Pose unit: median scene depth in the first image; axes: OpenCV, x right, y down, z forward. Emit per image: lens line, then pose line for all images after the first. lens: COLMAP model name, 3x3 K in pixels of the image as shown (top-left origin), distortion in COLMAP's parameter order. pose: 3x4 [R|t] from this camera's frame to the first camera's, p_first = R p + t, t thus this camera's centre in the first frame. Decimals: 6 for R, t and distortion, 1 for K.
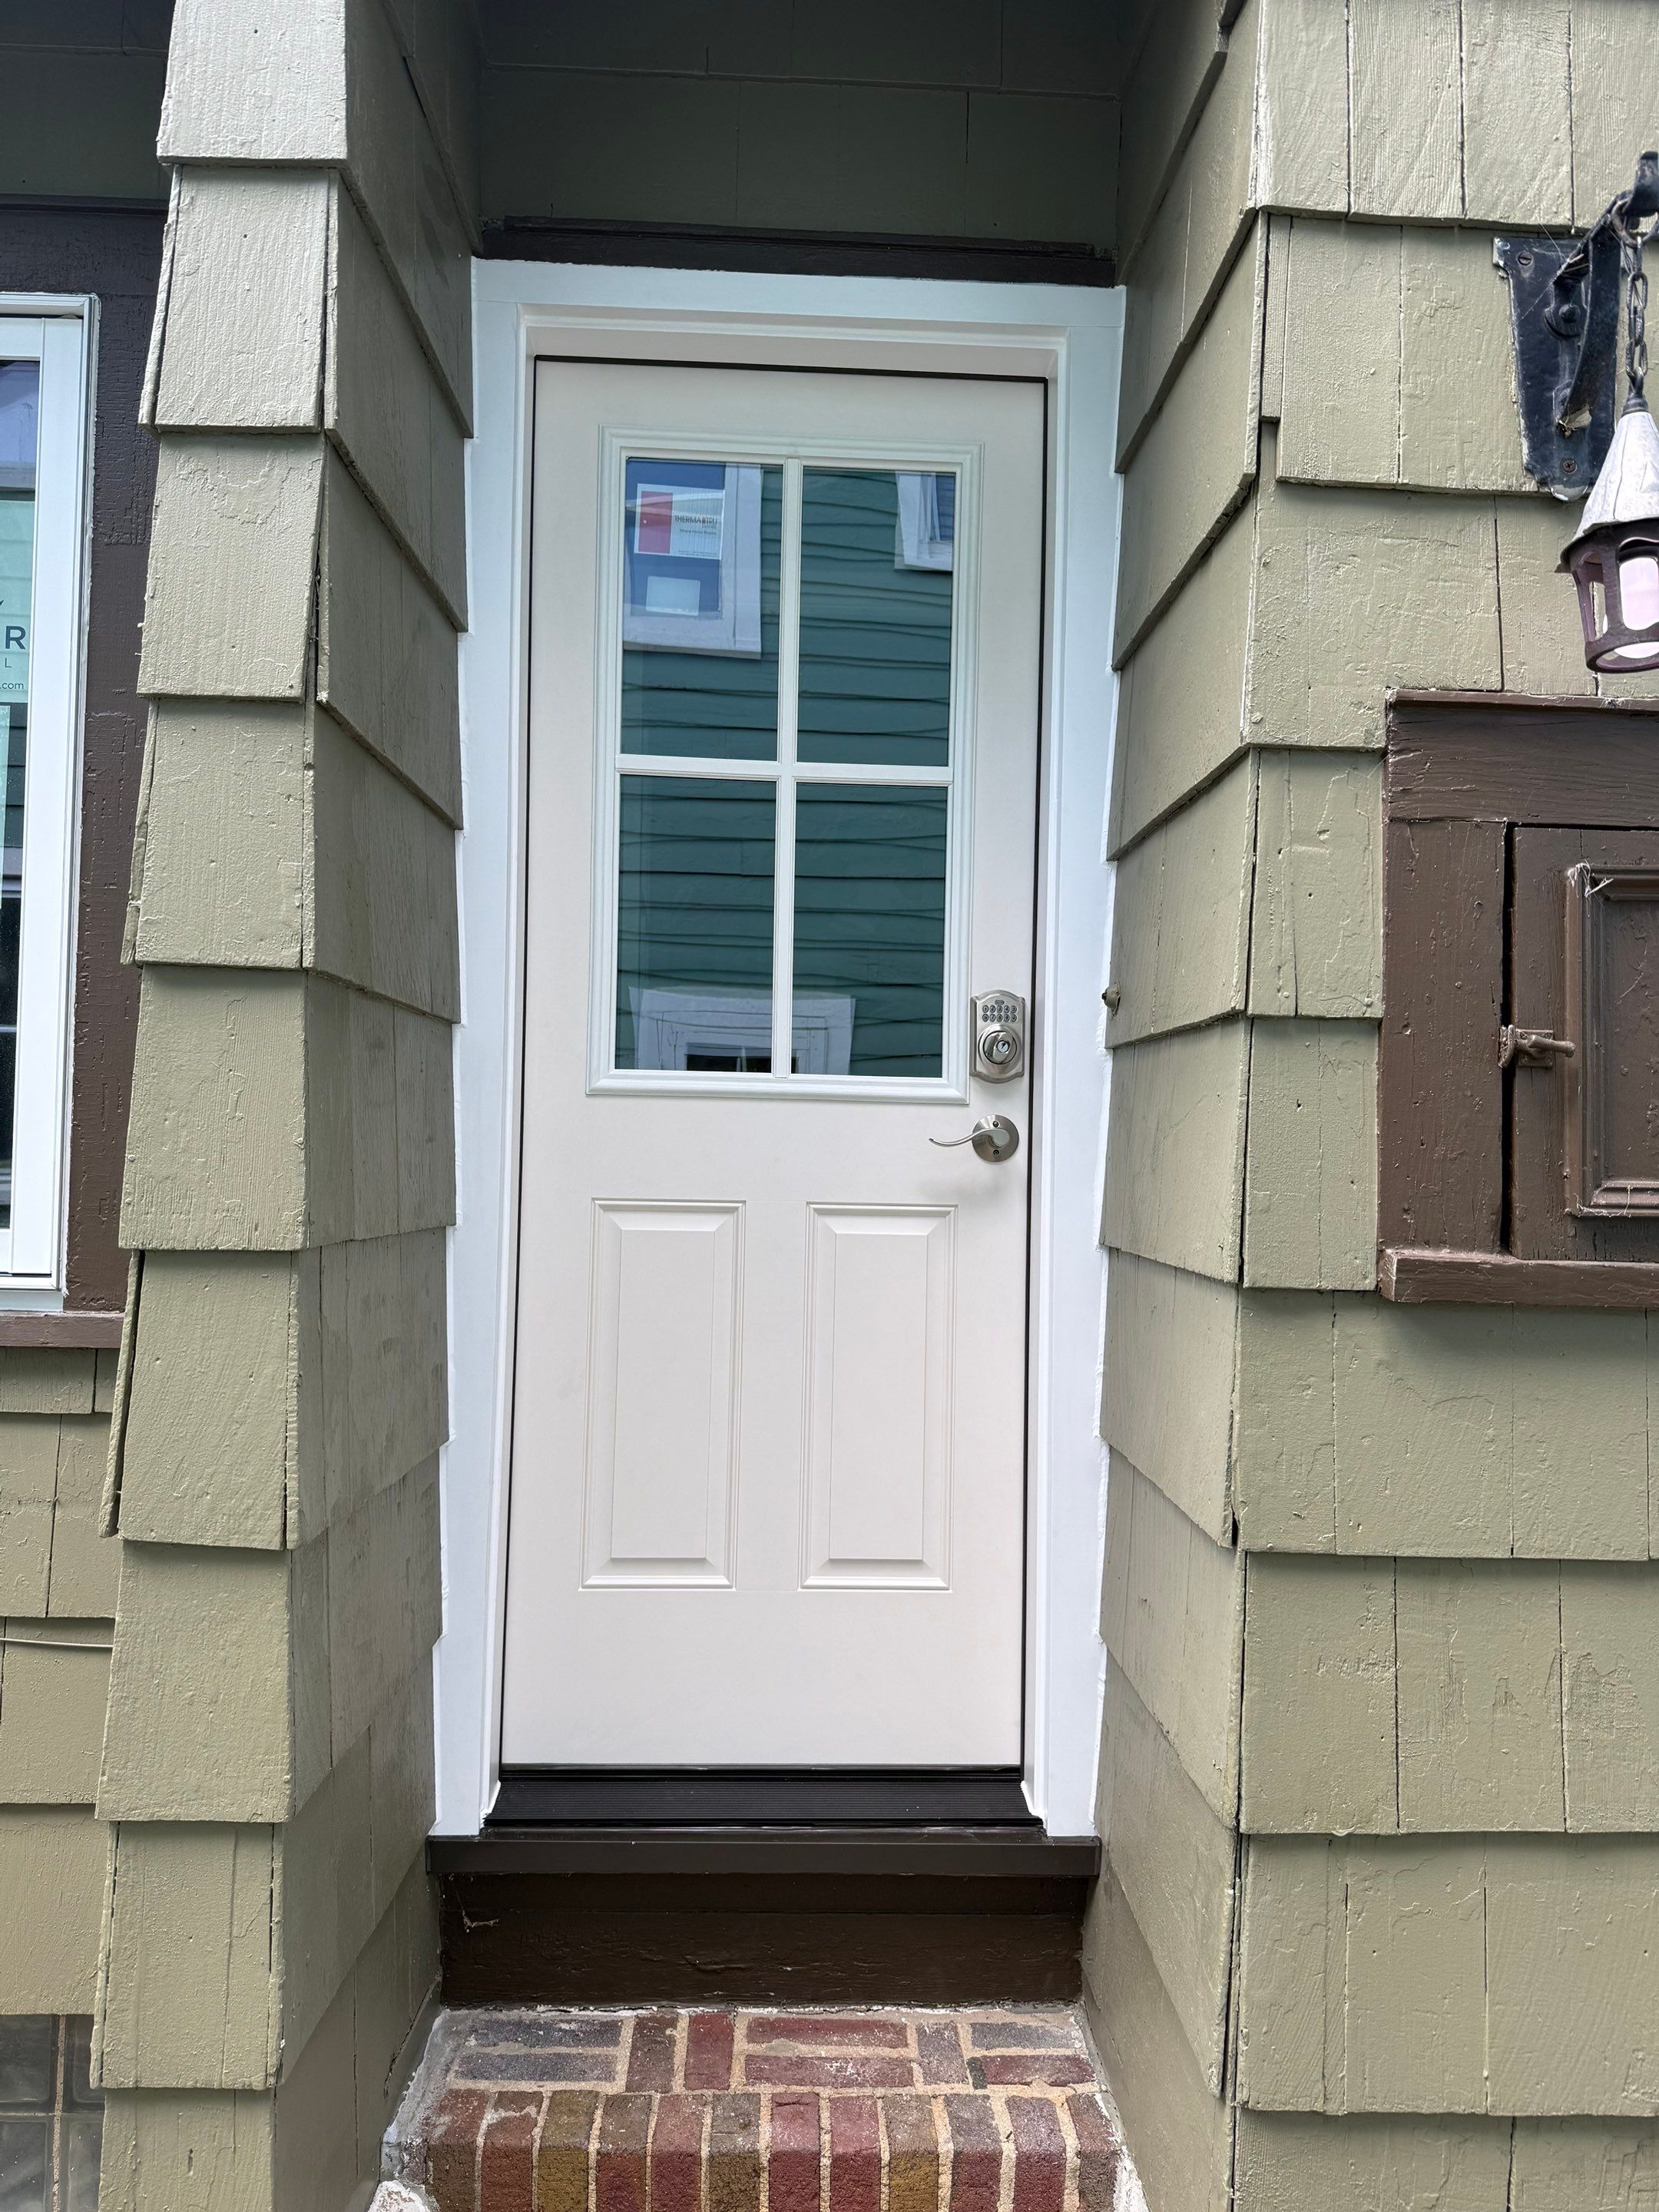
lens RADIAL K [[1669.0, 0, 829.5], [0, 1669.0, 1106.0], [0, 0, 1]] dist [0.004240, -0.002193]
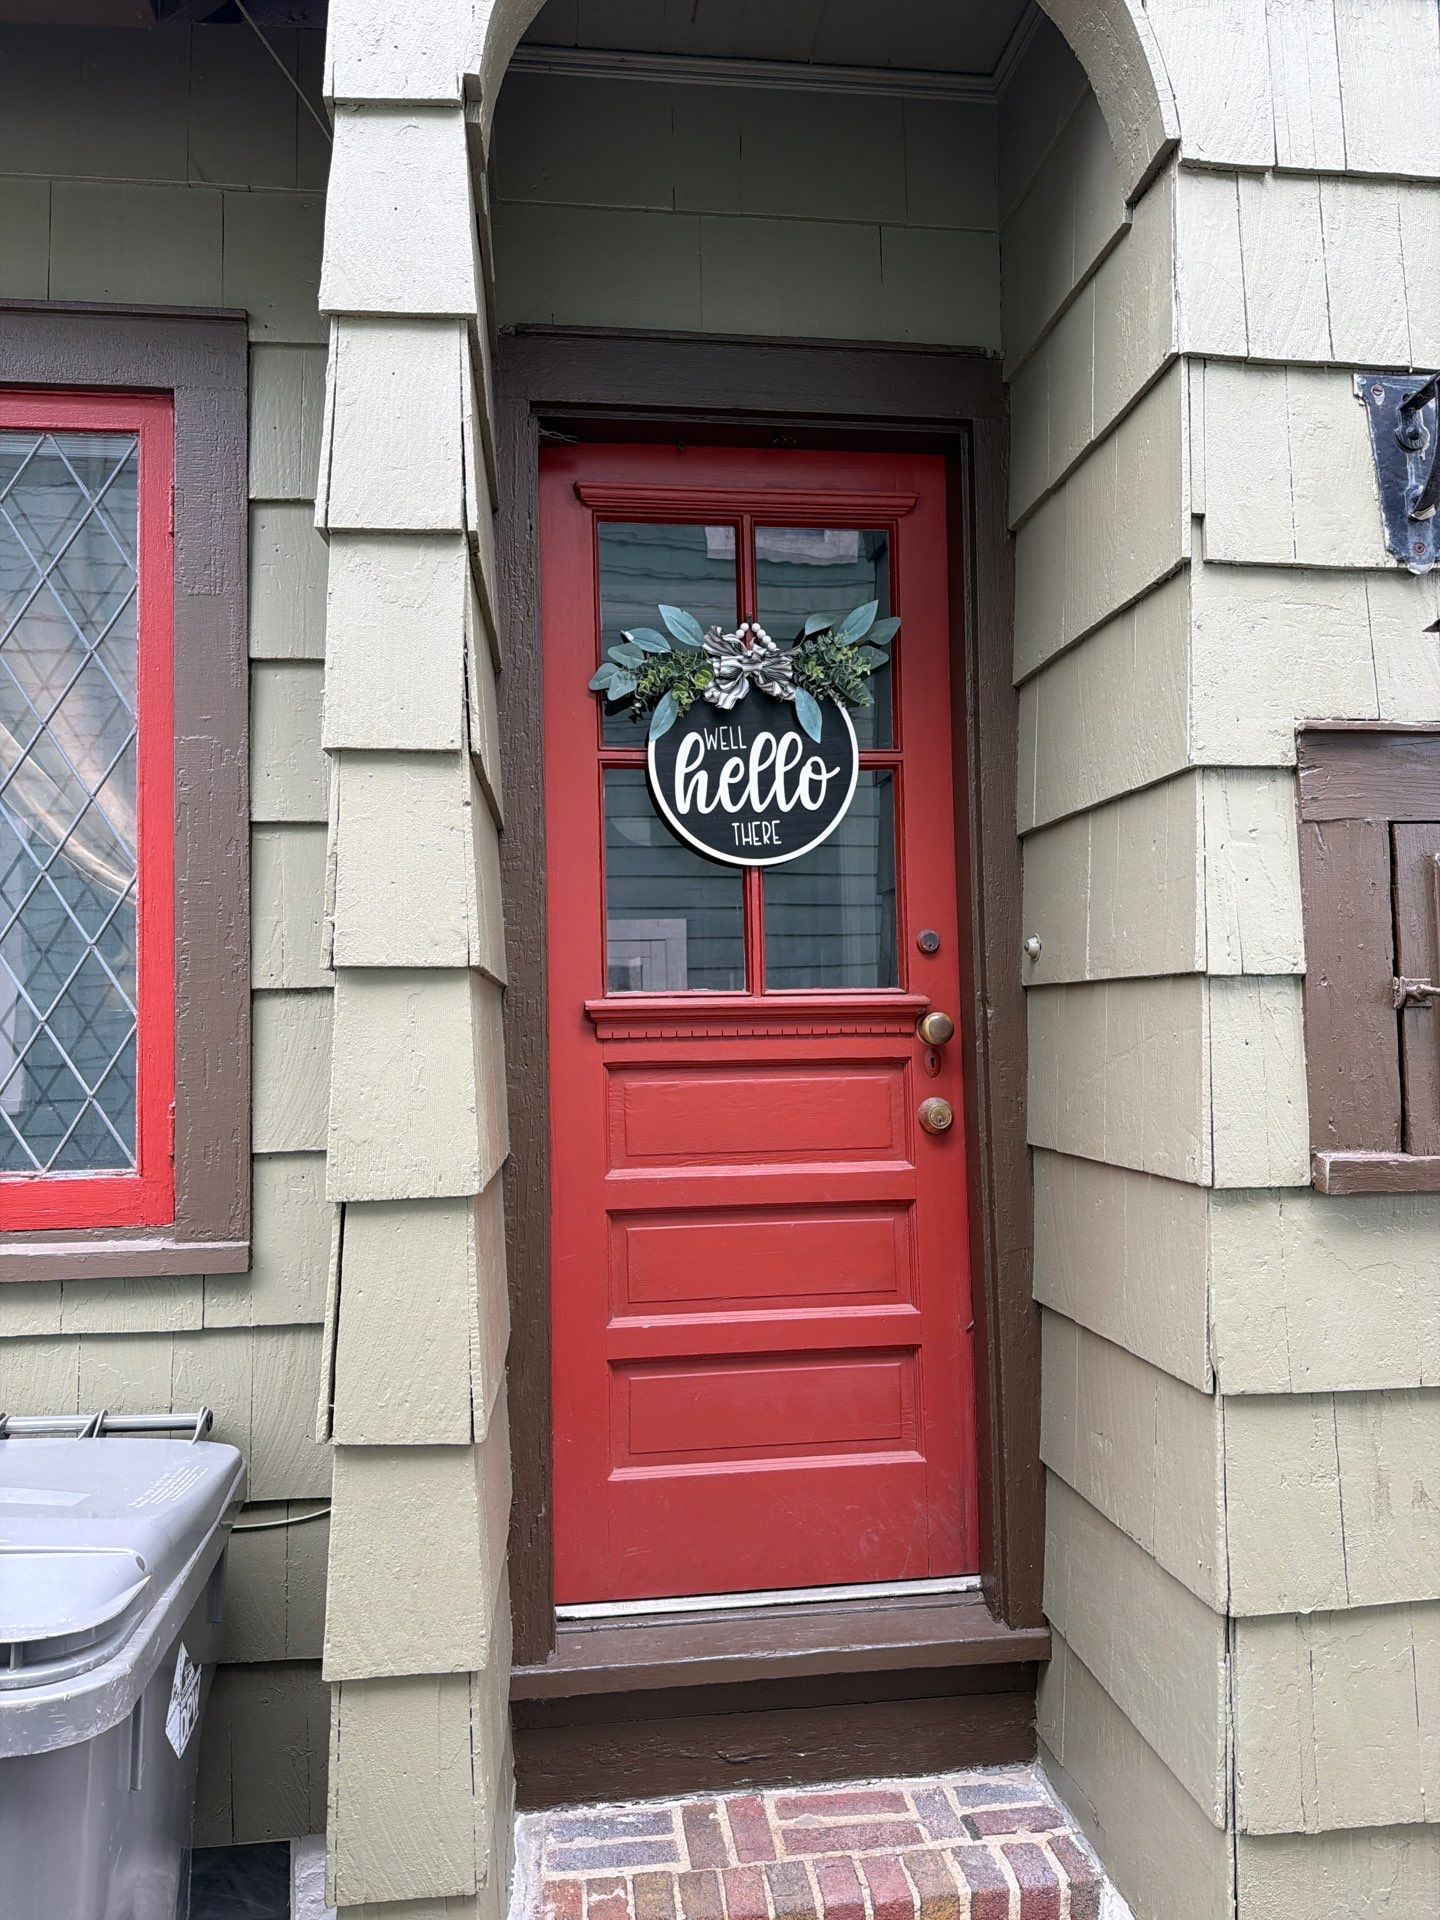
lens RADIAL K [[1438.3, 0, 720.0], [0, 1438.3, 960.0], [0, 0, 1]] dist [0.008811, -0.011493]
pose [[0.995073, -0.035152, 0.092699, -0.184413], [0.037229, 0.999091, -0.020769, -0.047094], [-0.091884, 0.024118, 0.995478, -0.057589]]
